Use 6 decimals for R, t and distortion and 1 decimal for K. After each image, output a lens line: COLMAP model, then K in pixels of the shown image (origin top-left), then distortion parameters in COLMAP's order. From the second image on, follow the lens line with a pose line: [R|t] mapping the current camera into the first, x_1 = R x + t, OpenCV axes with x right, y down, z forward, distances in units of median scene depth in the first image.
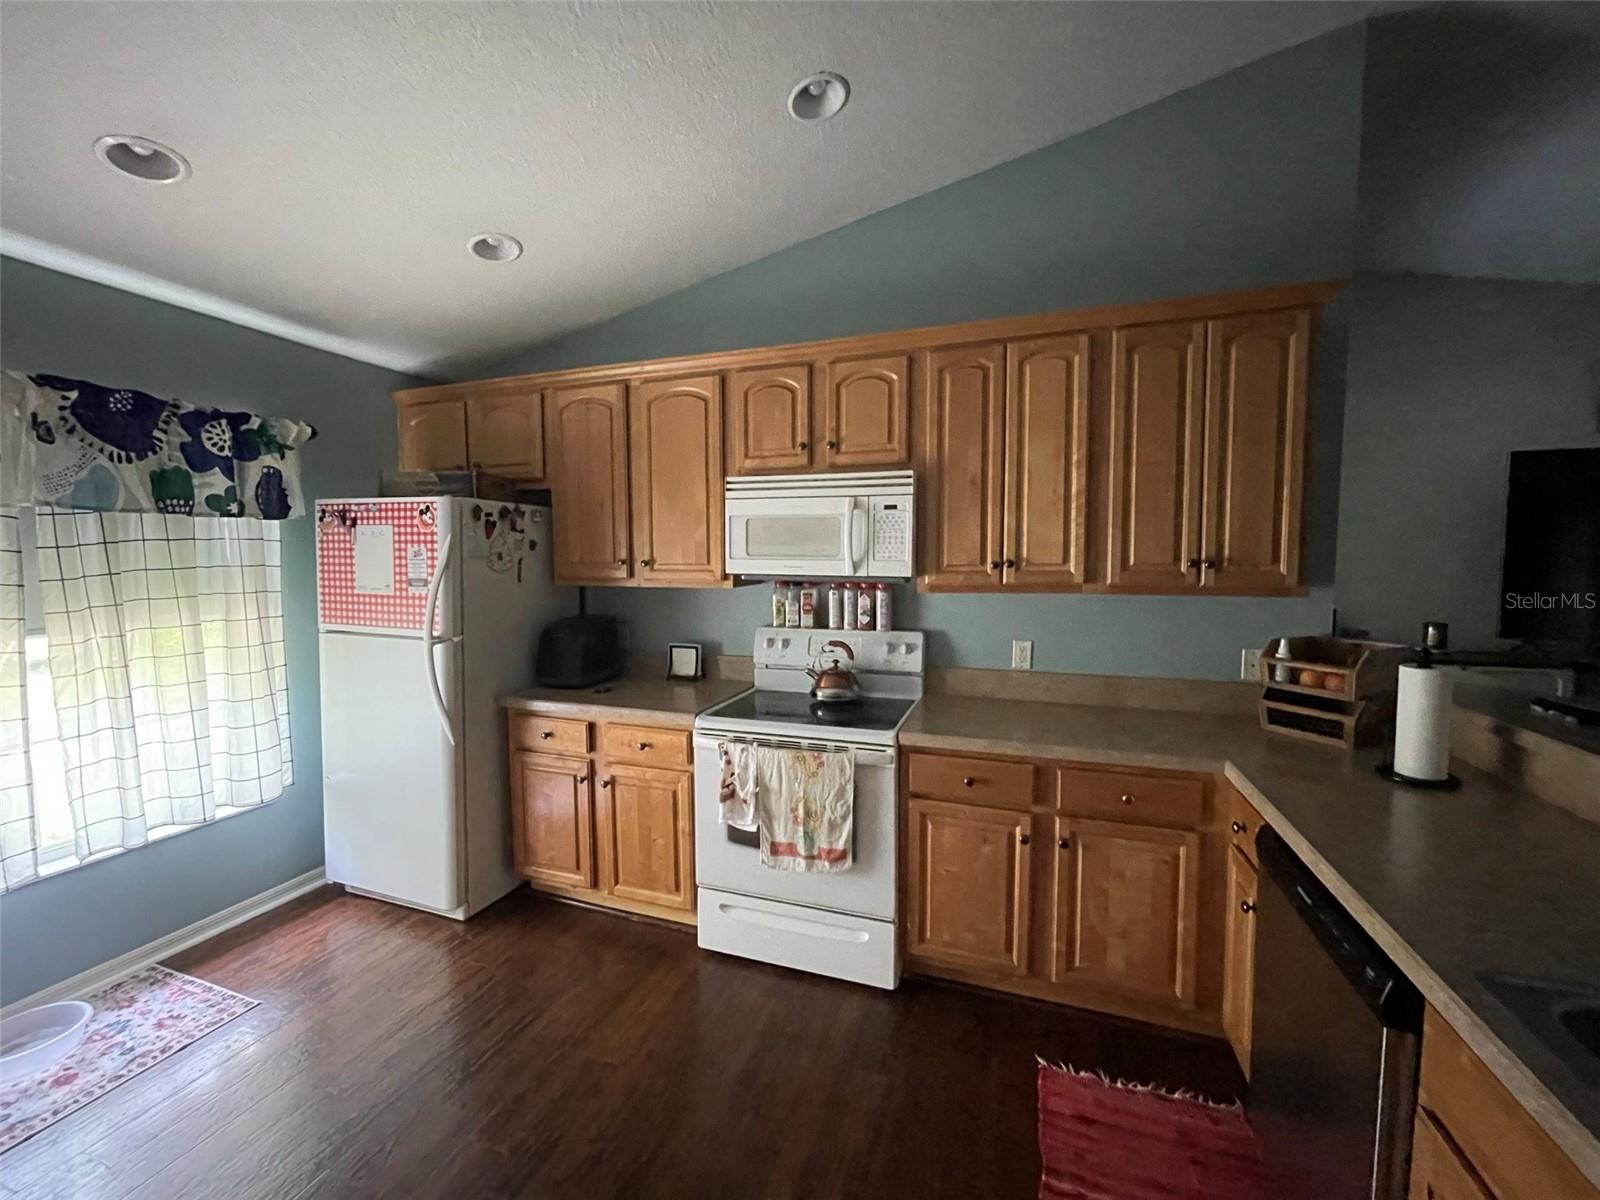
lens RADIAL K [[661.3, 0, 793.8], [0, 661.3, 600.6], [0, 0, 1]] dist [-0.001708, 0.007627]
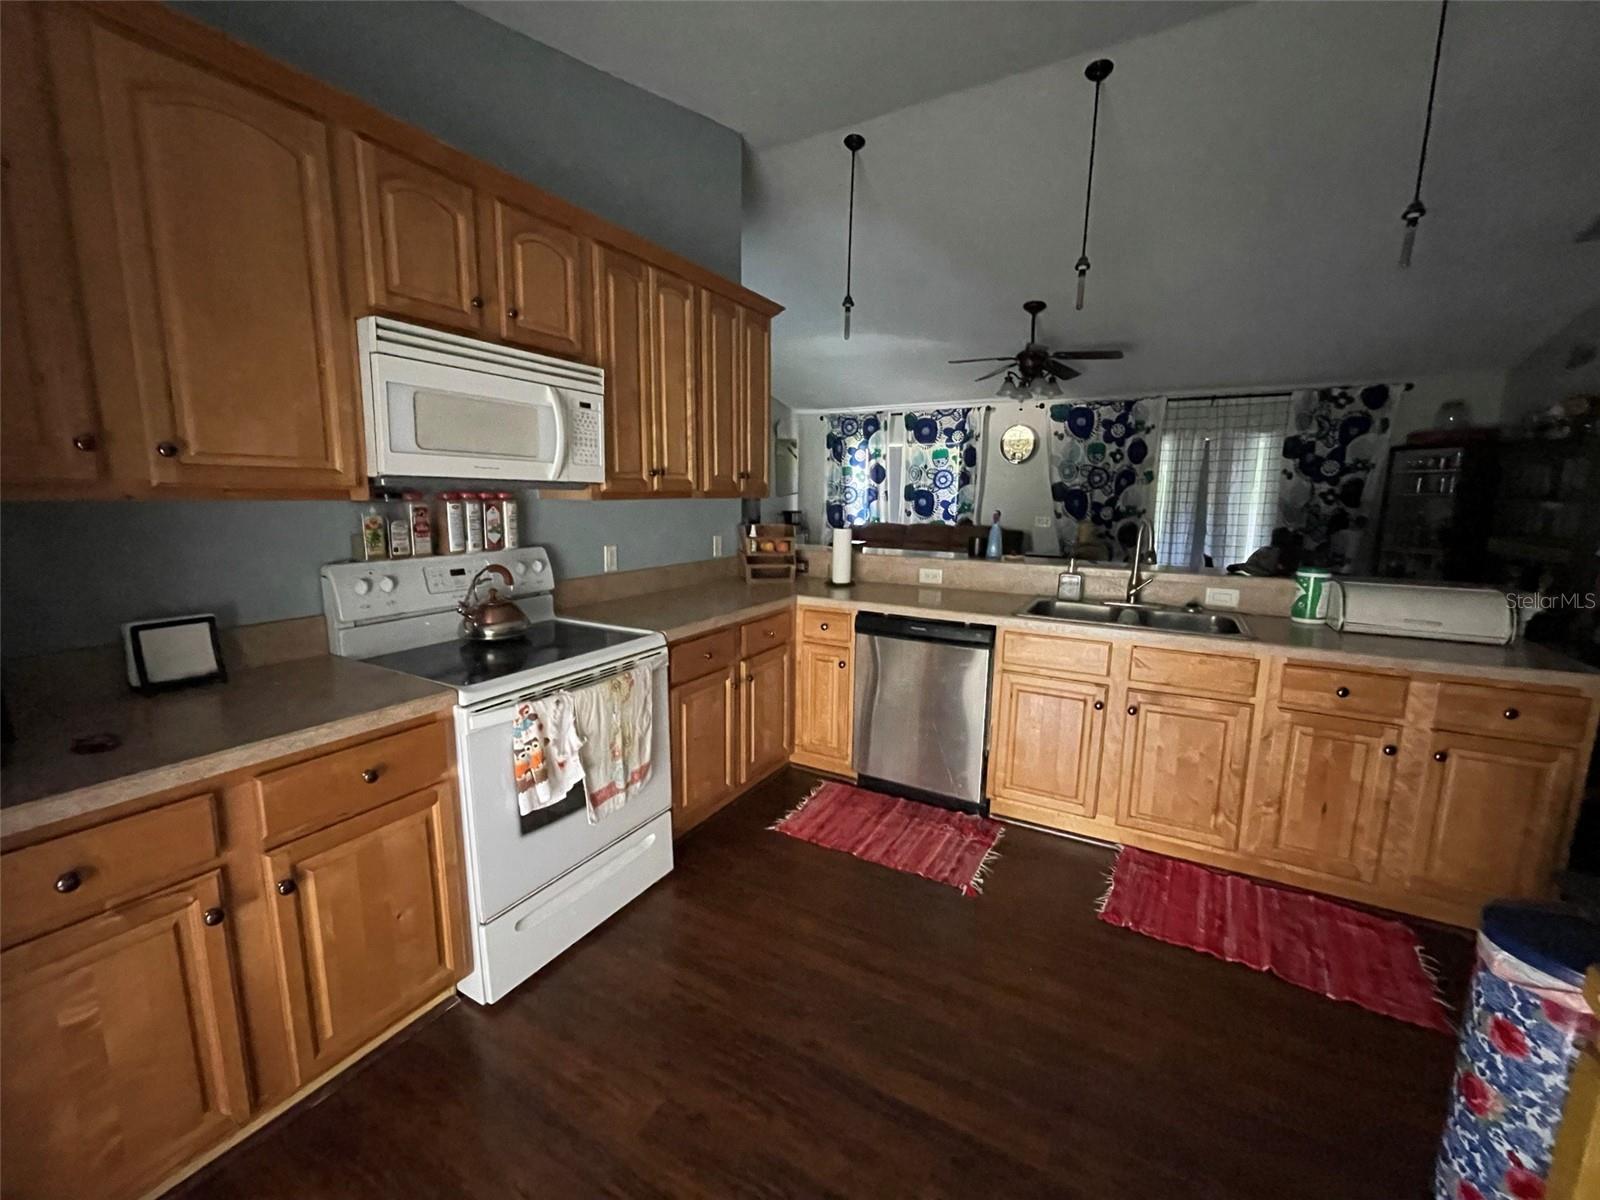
lens RADIAL K [[661.3, 0, 793.8], [0, 661.3, 600.6], [0, 0, 1]] dist [-0.001708, 0.007627]
pose [[0.157744, -0.156507, 0.974999, -0.774490], [0.057973, 0.987125, 0.149074, 0.005921], [-0.985777, 0.033008, 0.164787, 0.587851]]
